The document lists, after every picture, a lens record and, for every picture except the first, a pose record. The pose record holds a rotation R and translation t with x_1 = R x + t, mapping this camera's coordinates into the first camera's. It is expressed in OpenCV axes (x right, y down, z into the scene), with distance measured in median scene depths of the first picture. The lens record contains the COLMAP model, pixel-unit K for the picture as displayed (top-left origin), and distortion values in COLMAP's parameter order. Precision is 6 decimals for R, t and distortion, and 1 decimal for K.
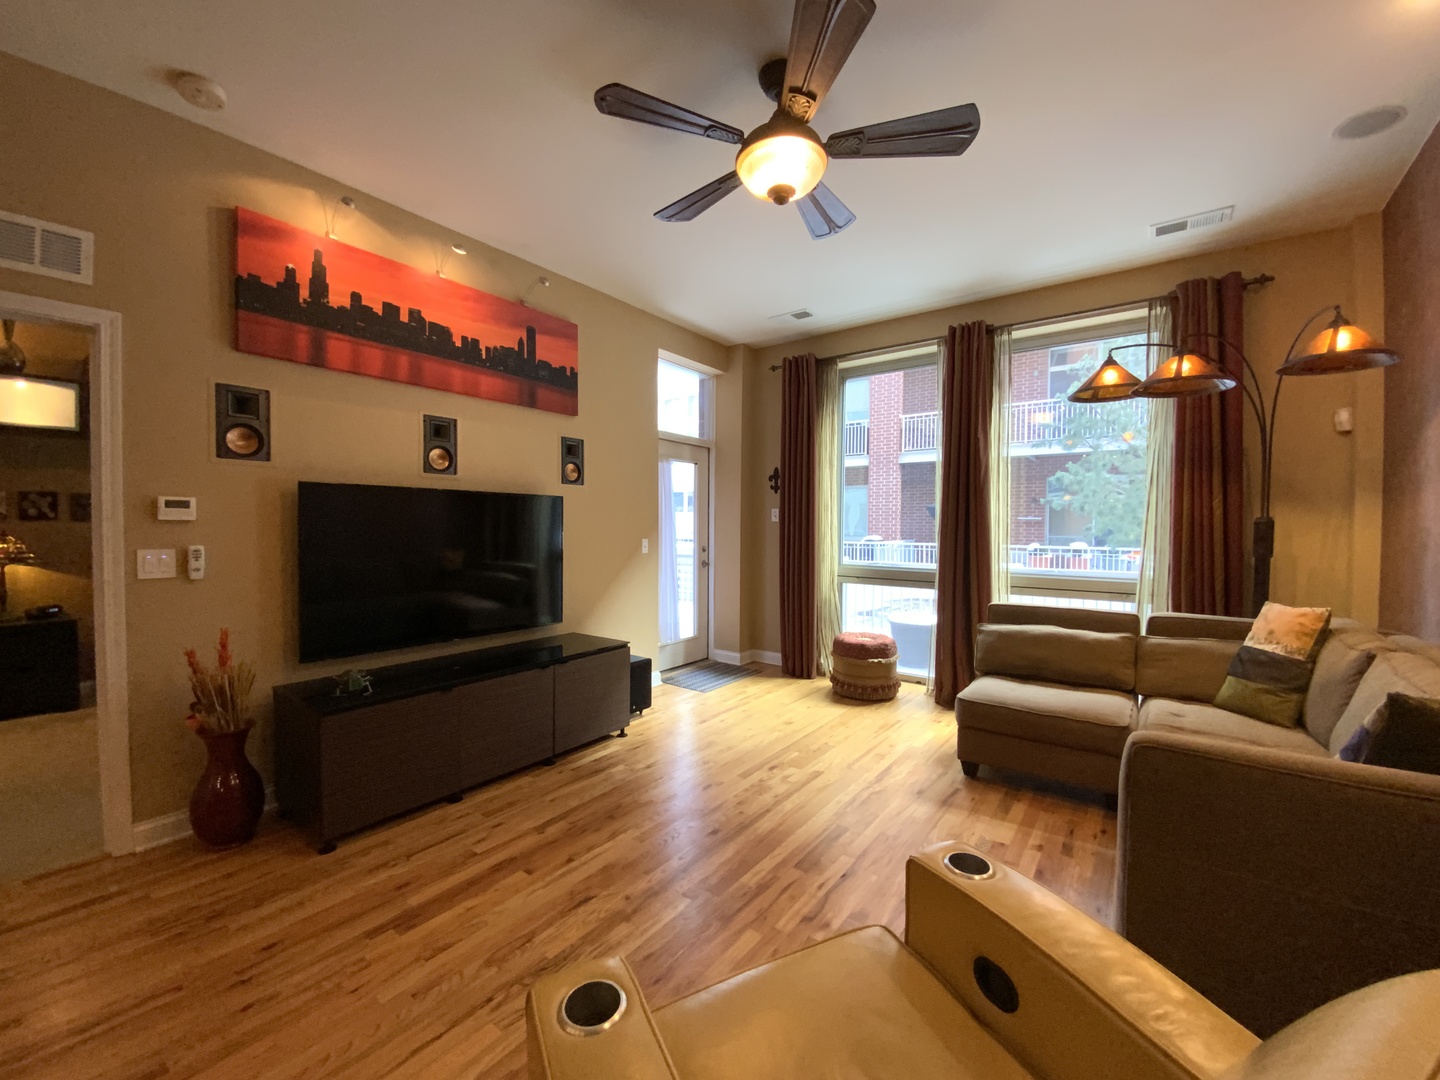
lens RADIAL K [[585.0, 0, 723.3], [0, 585.0, 536.7], [0, 0, 1]] dist [0.017536, -0.018115]
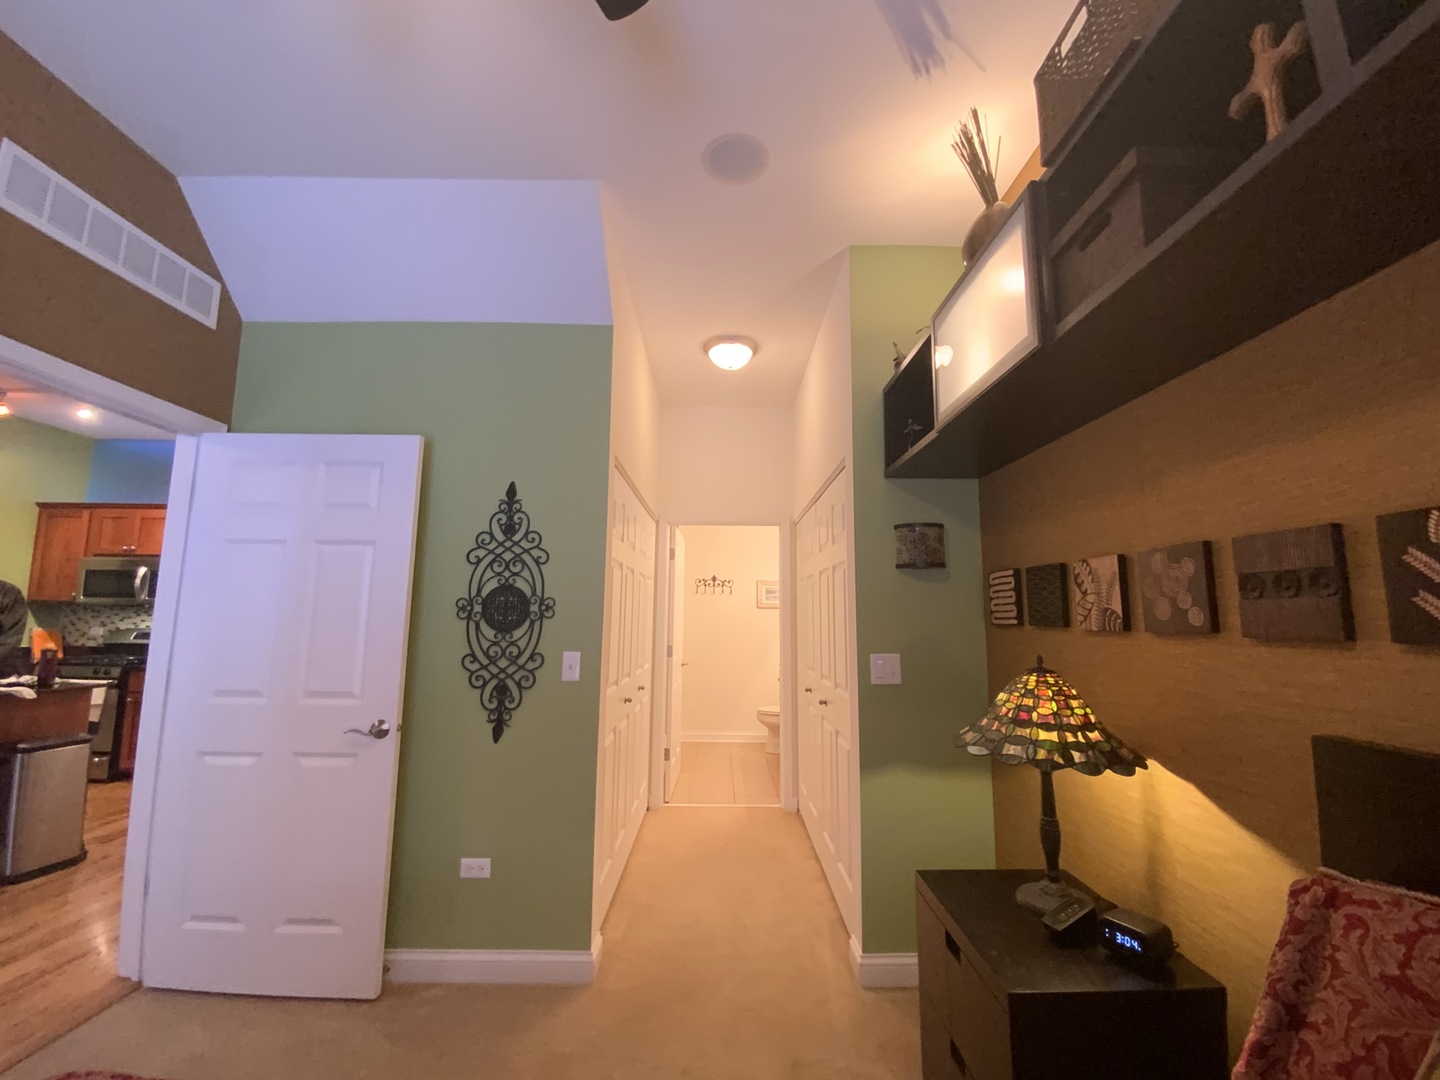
lens RADIAL K [[585.0, 0, 723.3], [0, 585.0, 536.7], [0, 0, 1]] dist [0.017536, -0.018115]
pose [[-0.802918, -0.090195, -0.589226, -1.012097], [-0.023323, 0.992483, -0.120141, -0.048418], [0.595633, -0.082721, -0.798986, 1.449341]]
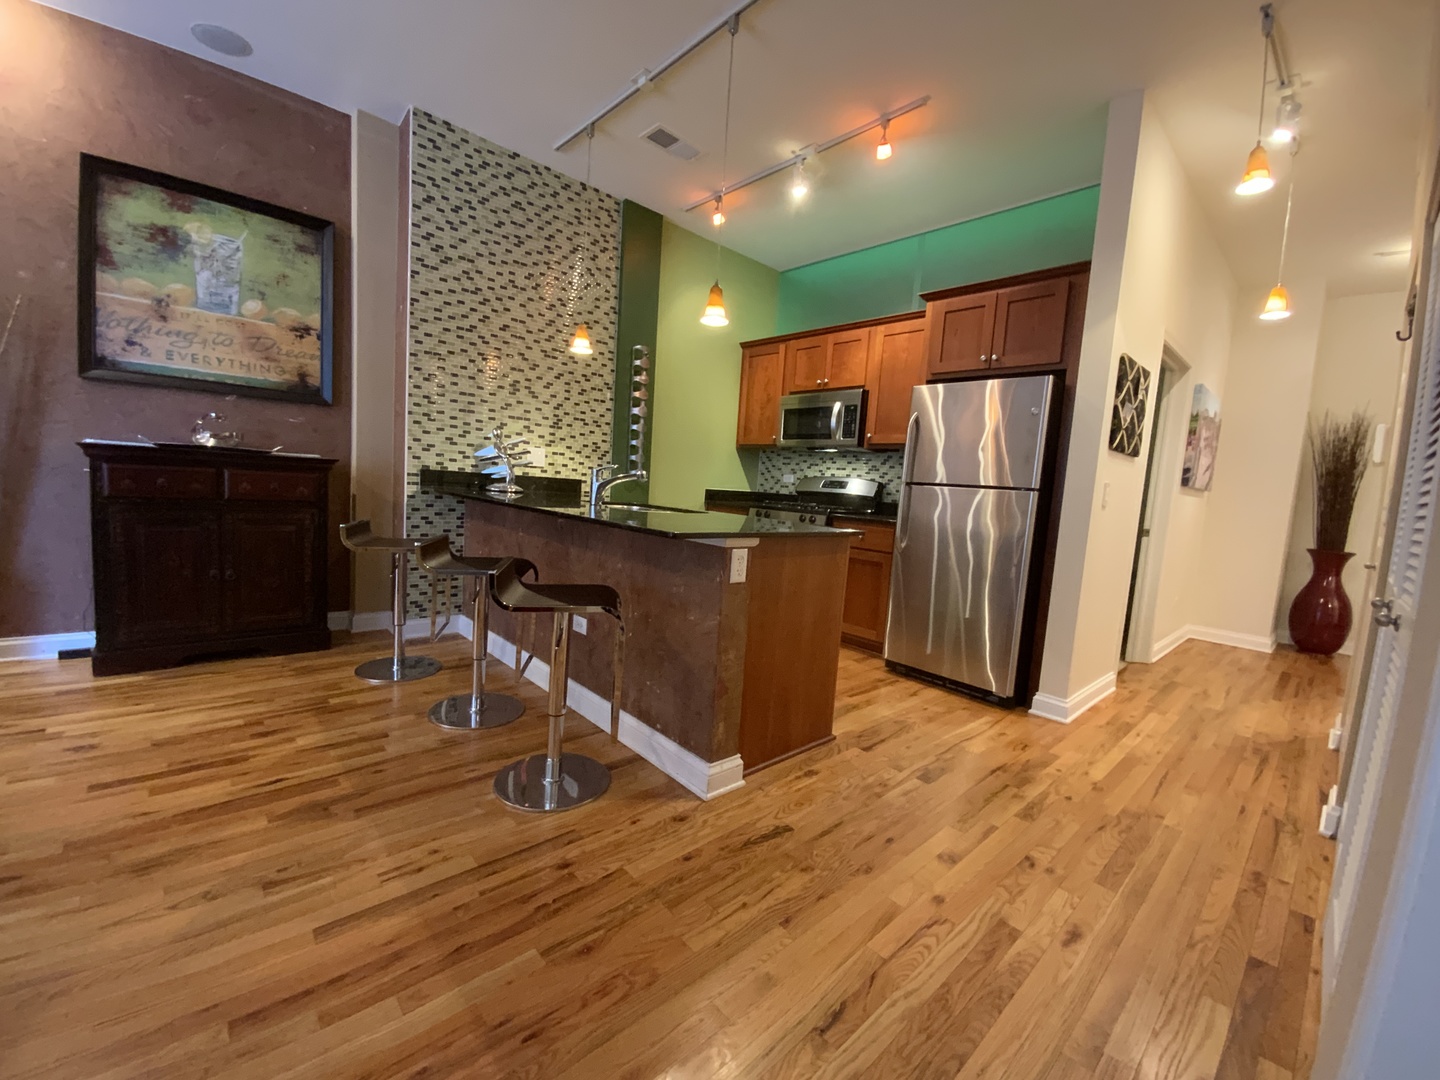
lens RADIAL K [[581.5, 0, 729.5], [0, 581.5, 544.2], [0, 0, 1]] dist [0.002545, -0.010384]
pose [[-0.980331, -0.093683, 0.173706, -0.713953], [-0.073262, 0.990010, 0.120465, 0.060412], [-0.183256, 0.105370, -0.977402, 0.645453]]
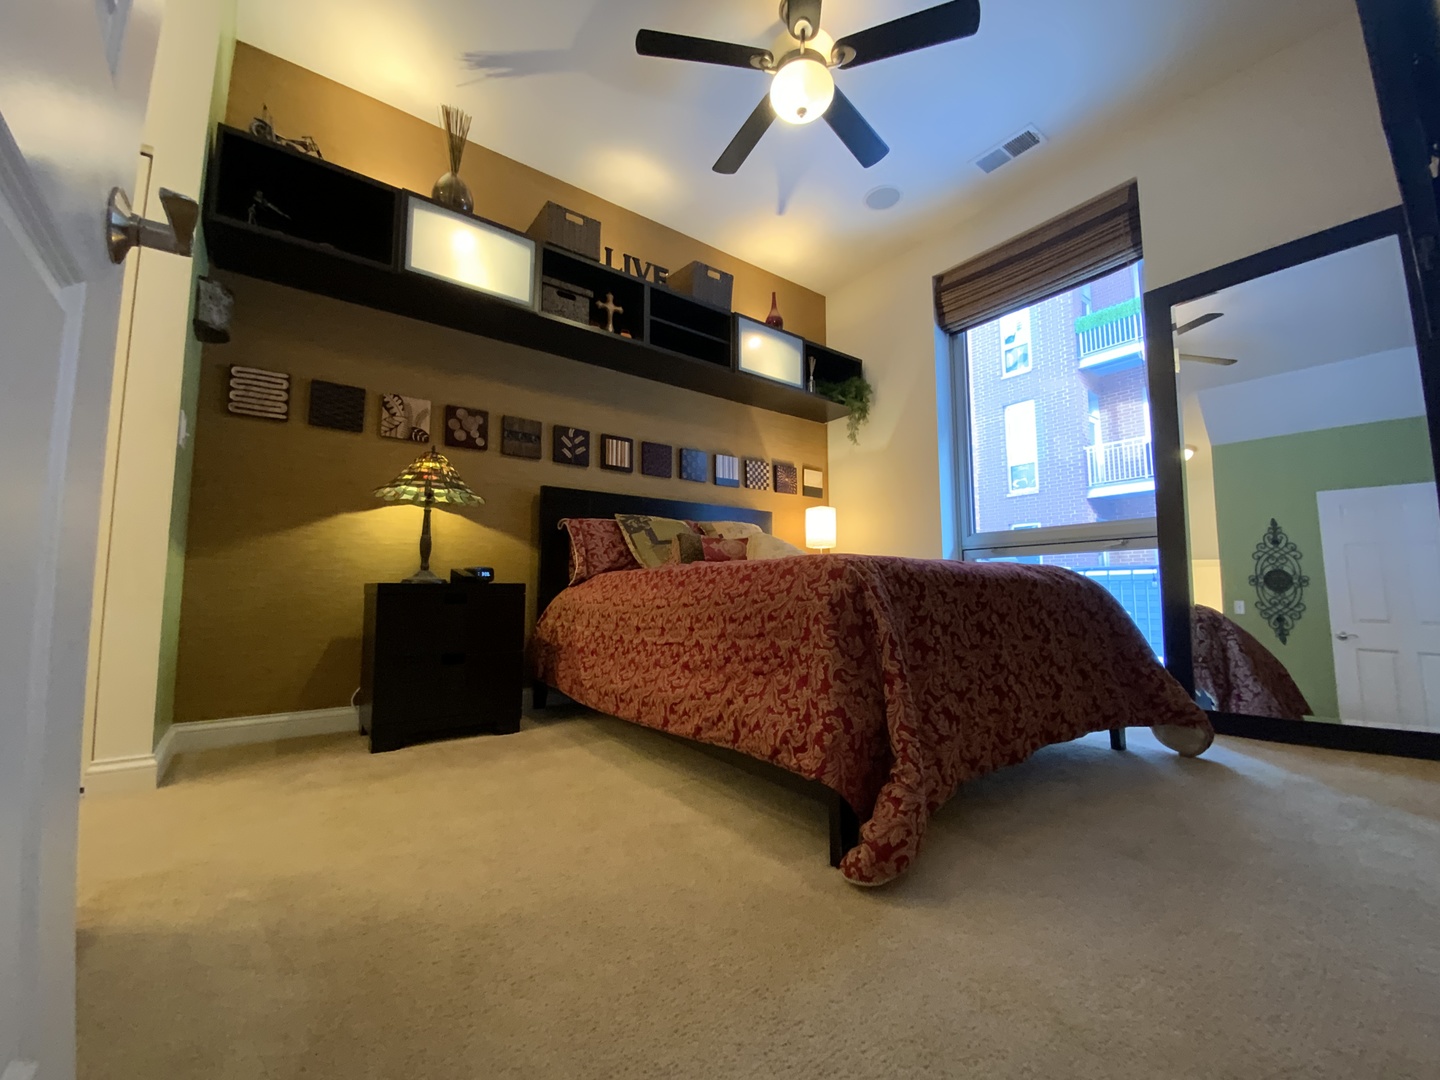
lens RADIAL K [[587.0, 0, 720.0], [0, 587.0, 540.0], [0, 0, 1]] dist [0.015986, -0.010646]
pose [[0.957907, -0.037151, -0.284664, -0.901949], [0.005017, 0.993606, -0.112793, 0.210685], [0.287035, 0.106617, 0.951968, 0.554163]]
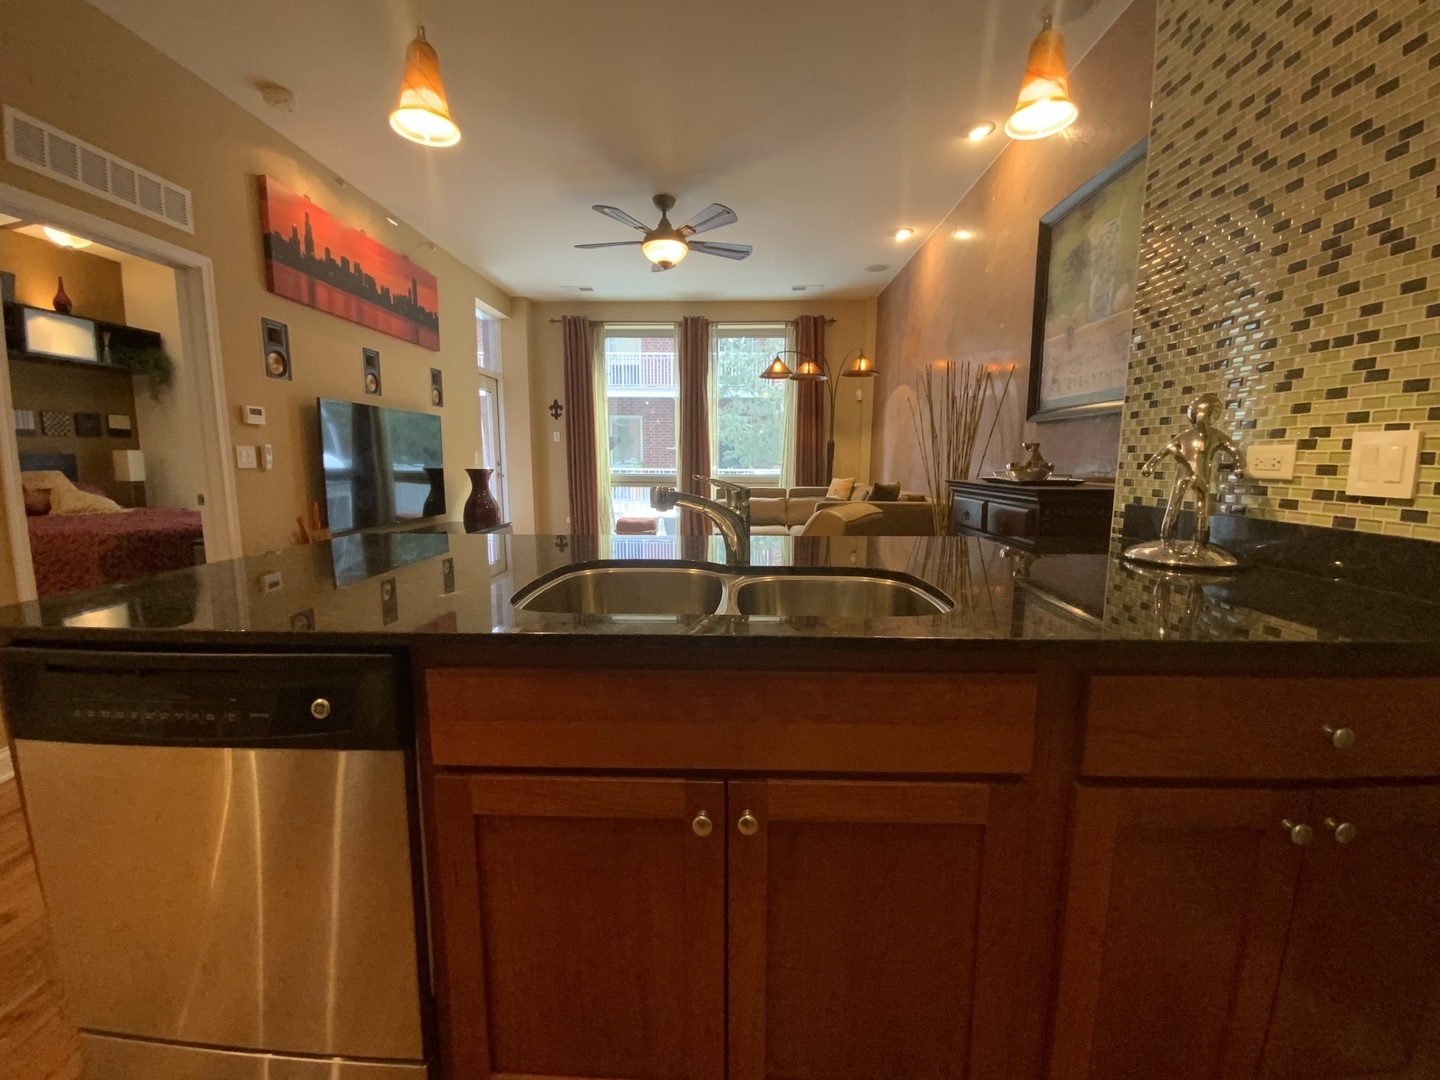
lens RADIAL K [[578.5, 0, 718.8], [0, 578.5, 542.6], [0, 0, 1]] dist [0.016323, -0.018662]
pose [[0.825351, -0.081025, 0.558776, -0.596384], [0.008865, 0.991387, 0.130662, 0.054717], [-0.564551, -0.102889, 0.818961, -0.509582]]
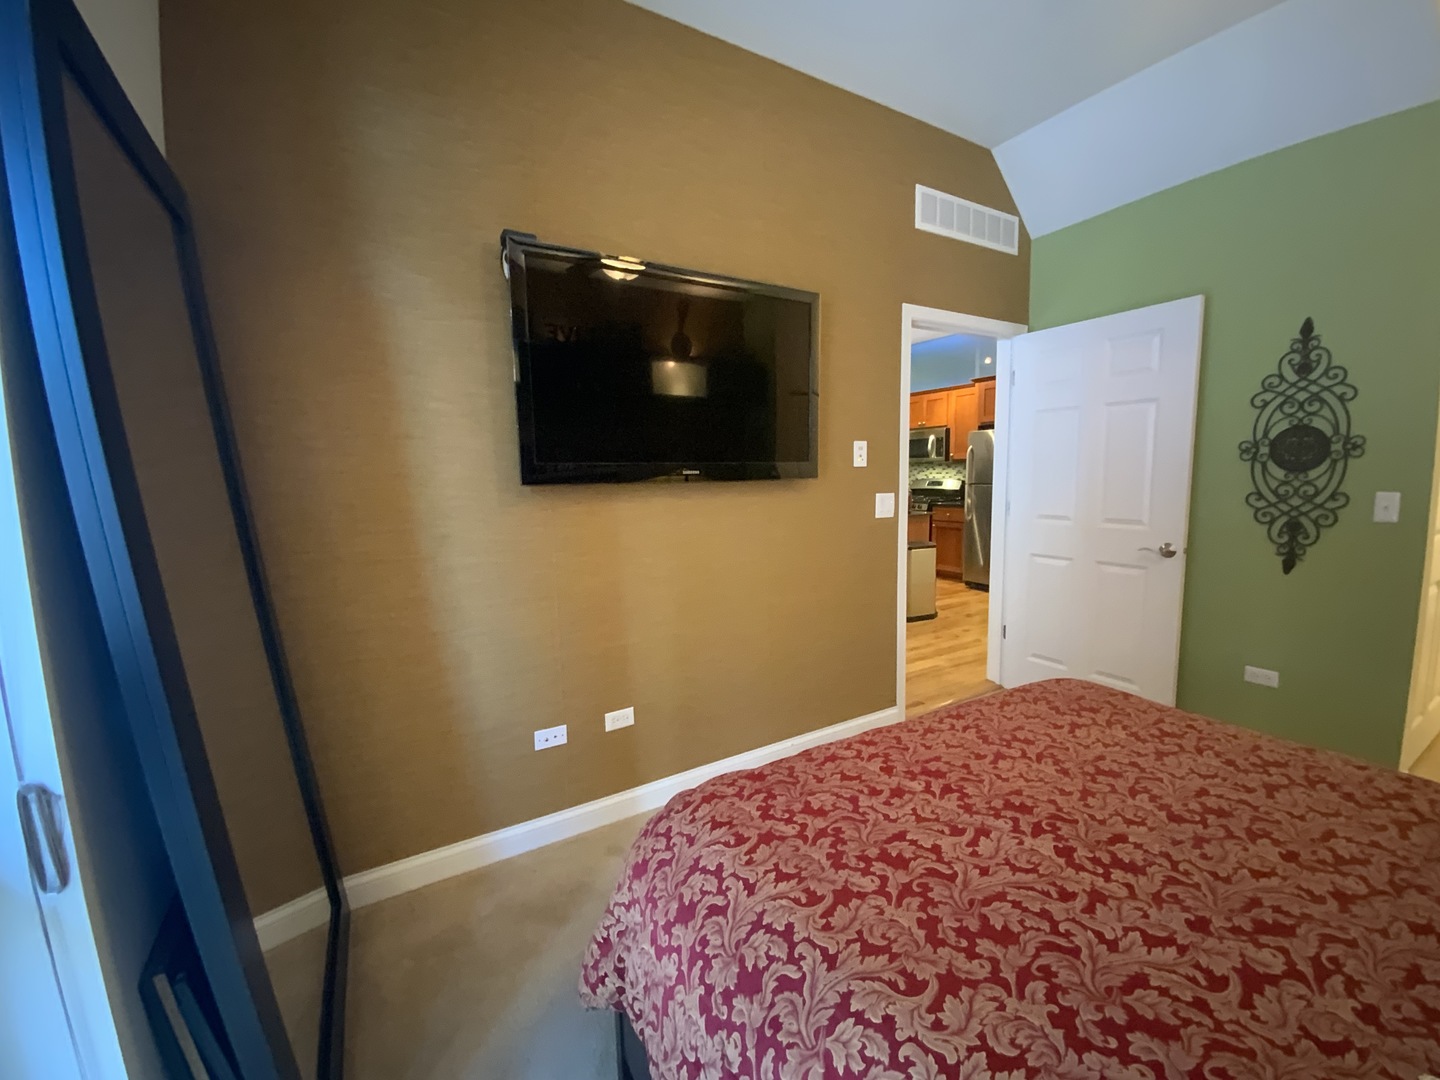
lens RADIAL K [[582.3, 0, 720.0], [0, 582.3, 540.0], [0, 0, 1]] dist [0.026012, -0.020281]
pose [[-0.916699, -0.027595, 0.398624, -0.856783], [0.028539, 0.990543, 0.134199, -0.047204], [-0.398558, 0.134397, -0.907243, 1.681573]]
